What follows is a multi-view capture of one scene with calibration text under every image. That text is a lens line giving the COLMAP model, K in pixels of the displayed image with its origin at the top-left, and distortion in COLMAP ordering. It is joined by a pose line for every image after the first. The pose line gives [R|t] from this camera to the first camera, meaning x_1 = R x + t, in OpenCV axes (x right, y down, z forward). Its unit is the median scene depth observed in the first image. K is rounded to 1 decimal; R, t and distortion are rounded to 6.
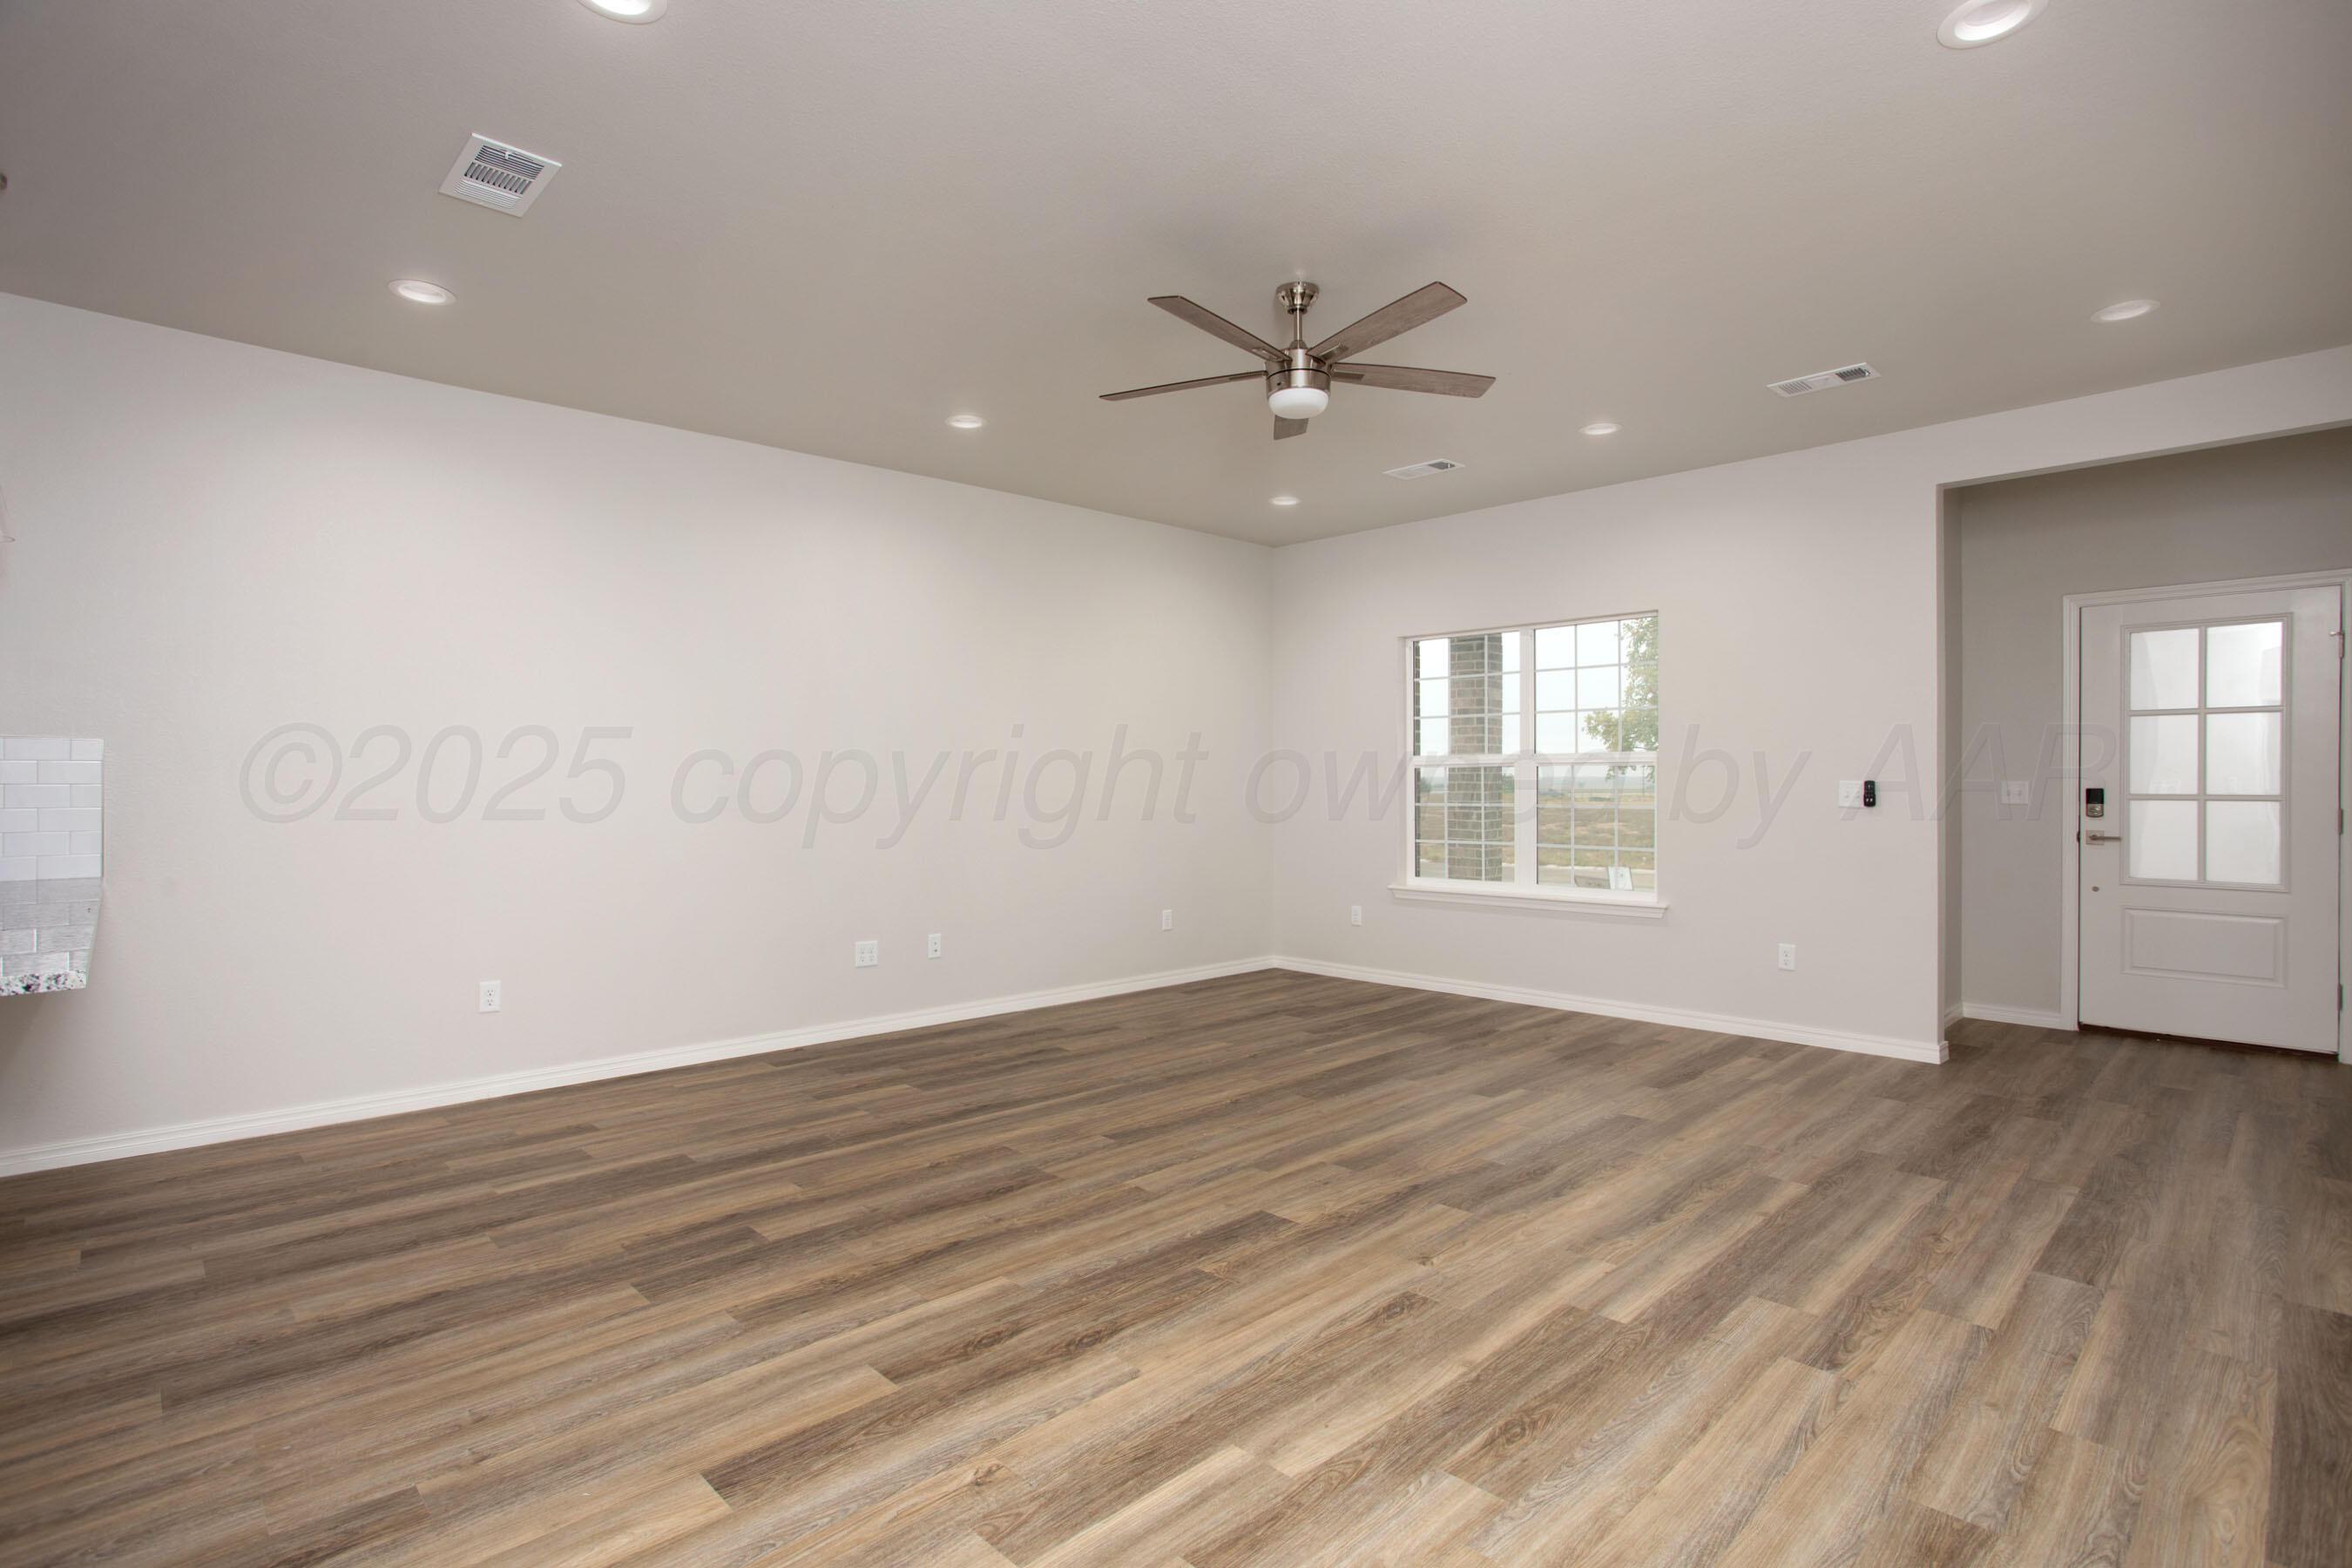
lens RADIAL K [[1150.8, 0, 1211.2], [0, 1150.8, 782.5], [0, 0, 1]] dist [-0.030090, -0.000086]
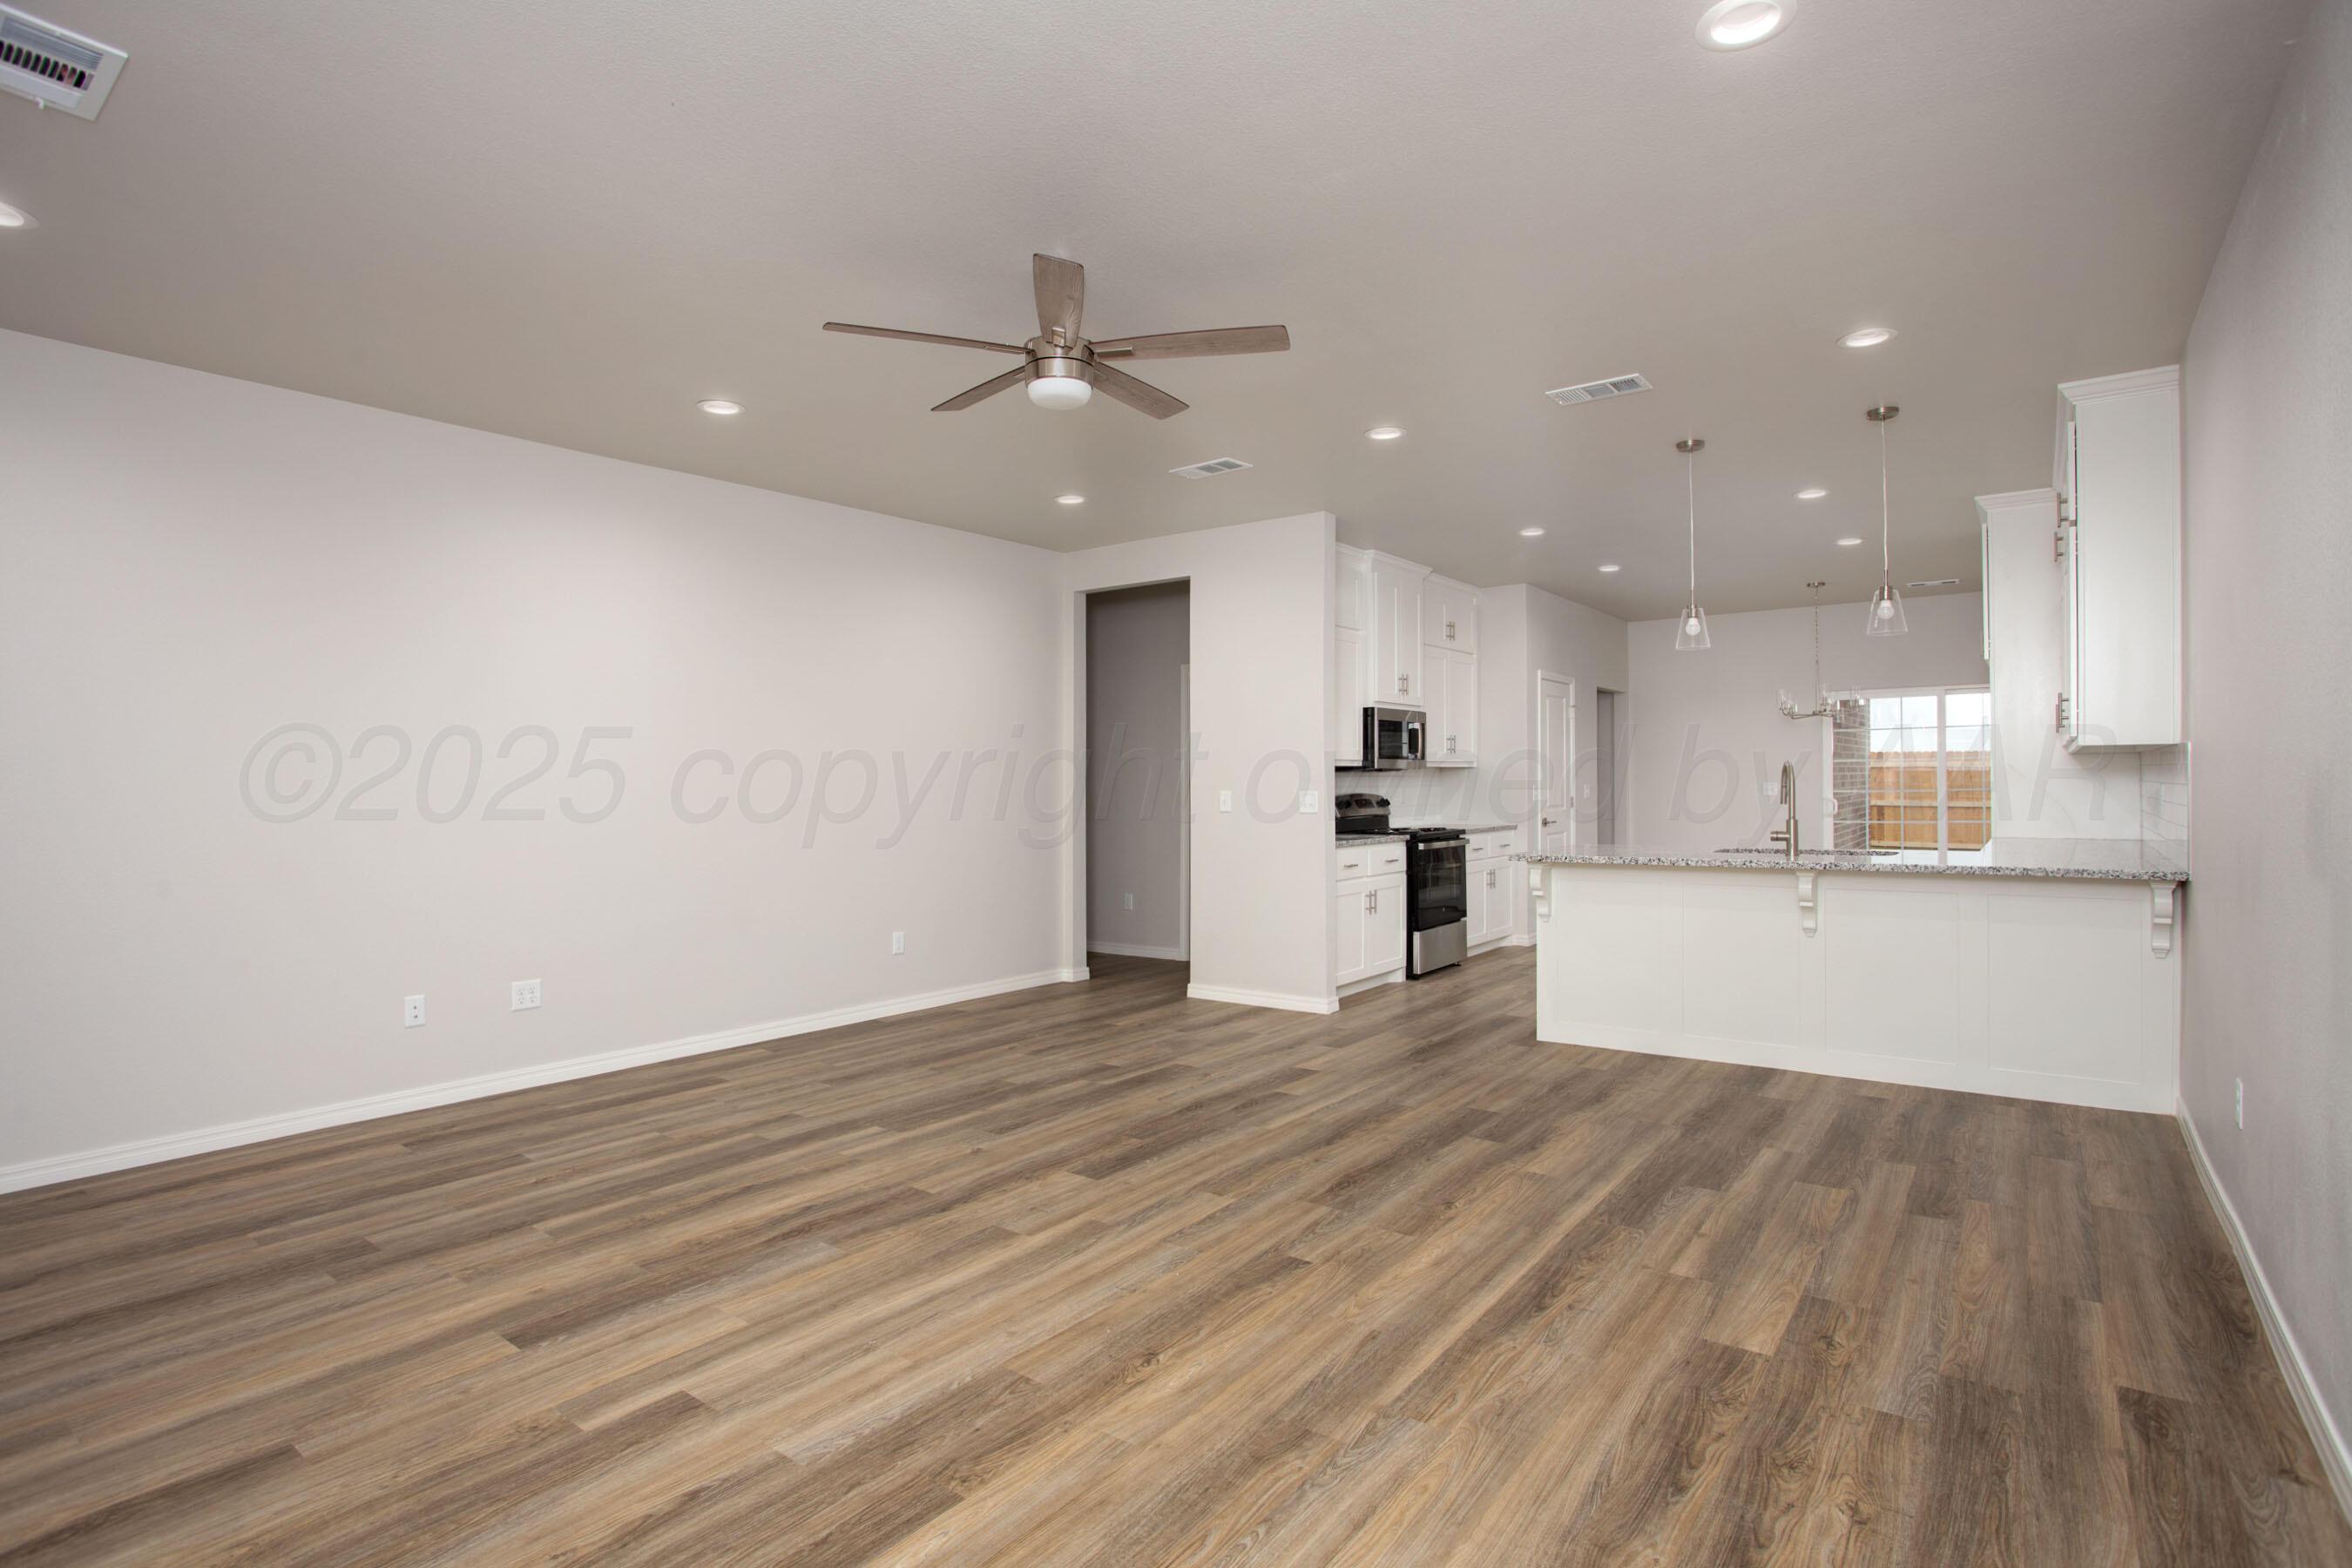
lens RADIAL K [[1150.8, 0, 1211.2], [0, 1150.8, 782.5], [0, 0, 1]] dist [-0.030090, -0.000086]
pose [[-0.987970, 0.013423, -0.154059, 0.100611], [0.013690, 0.999906, -0.000672, -0.014454], [0.154036, -0.002773, -0.988061, 2.101013]]
